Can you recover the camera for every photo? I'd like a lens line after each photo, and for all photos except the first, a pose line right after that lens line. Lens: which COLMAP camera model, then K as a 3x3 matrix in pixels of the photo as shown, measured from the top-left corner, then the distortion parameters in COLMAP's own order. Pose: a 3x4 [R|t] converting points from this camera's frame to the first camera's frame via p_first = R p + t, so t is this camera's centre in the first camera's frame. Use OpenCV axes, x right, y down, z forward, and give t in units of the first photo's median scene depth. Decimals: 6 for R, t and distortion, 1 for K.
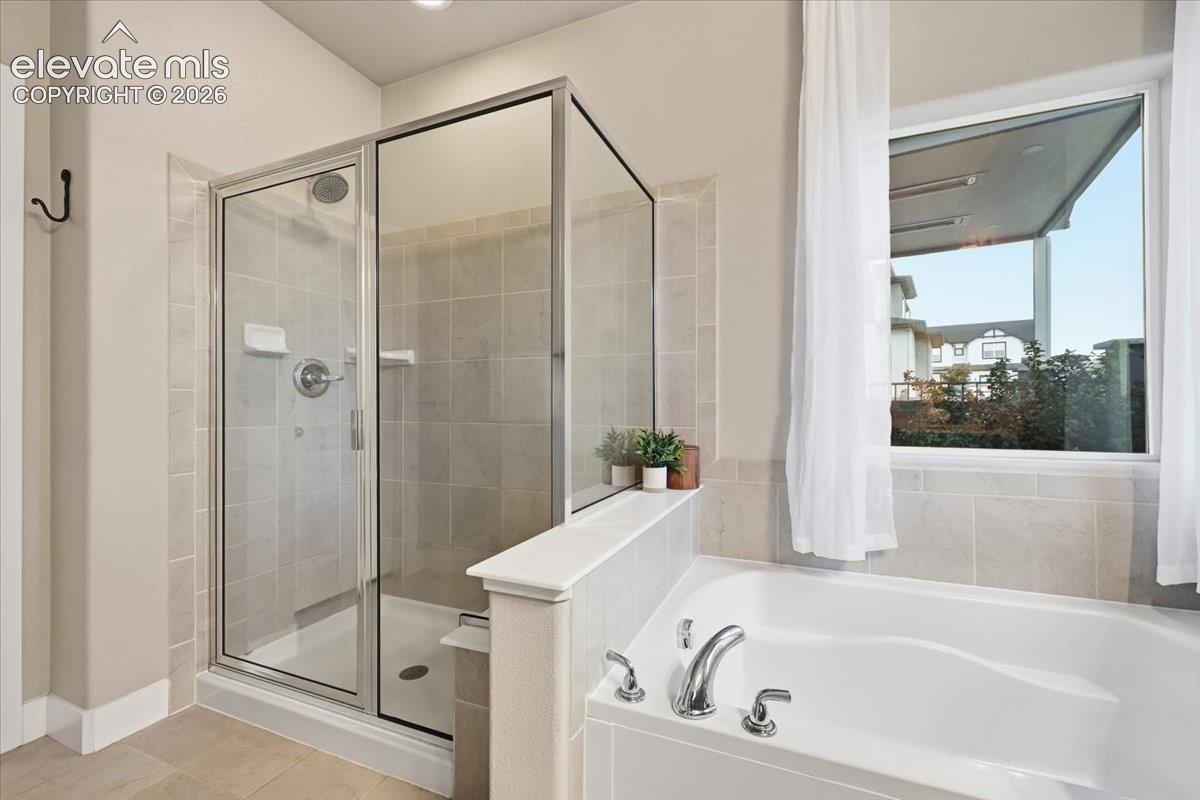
lens RADIAL K [[498.3, 0, 603.2], [0, 498.3, 404.5], [0, 0, 1]] dist [-0.001063, 0.000743]
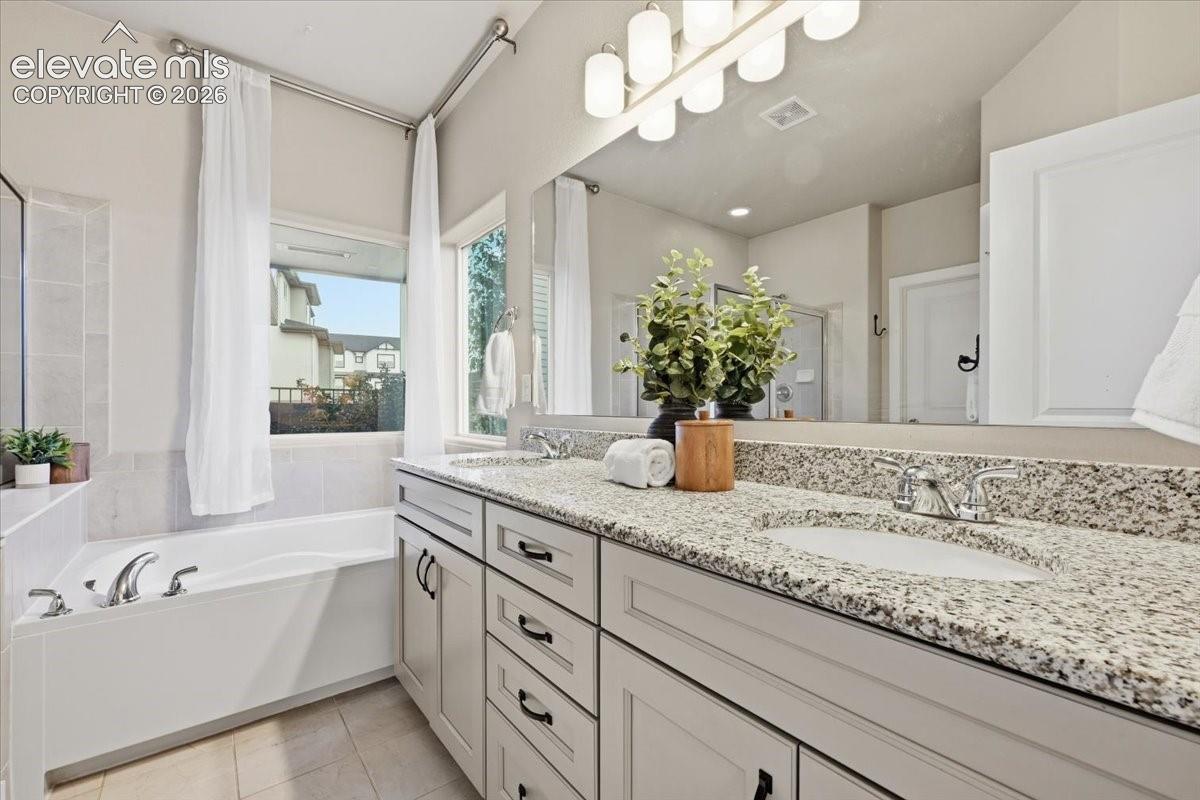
lens RADIAL K [[498.3, 0, 597.6], [0, 498.3, 406.4], [0, 0, 1]] dist [-0.001063, 0.000743]
pose [[0.482877, 0.001910, 0.875686, -0.241966], [-0.000521, 0.999998, -0.001894, 0.005380], [-0.875688, 0.000458, 0.482877, -0.545980]]
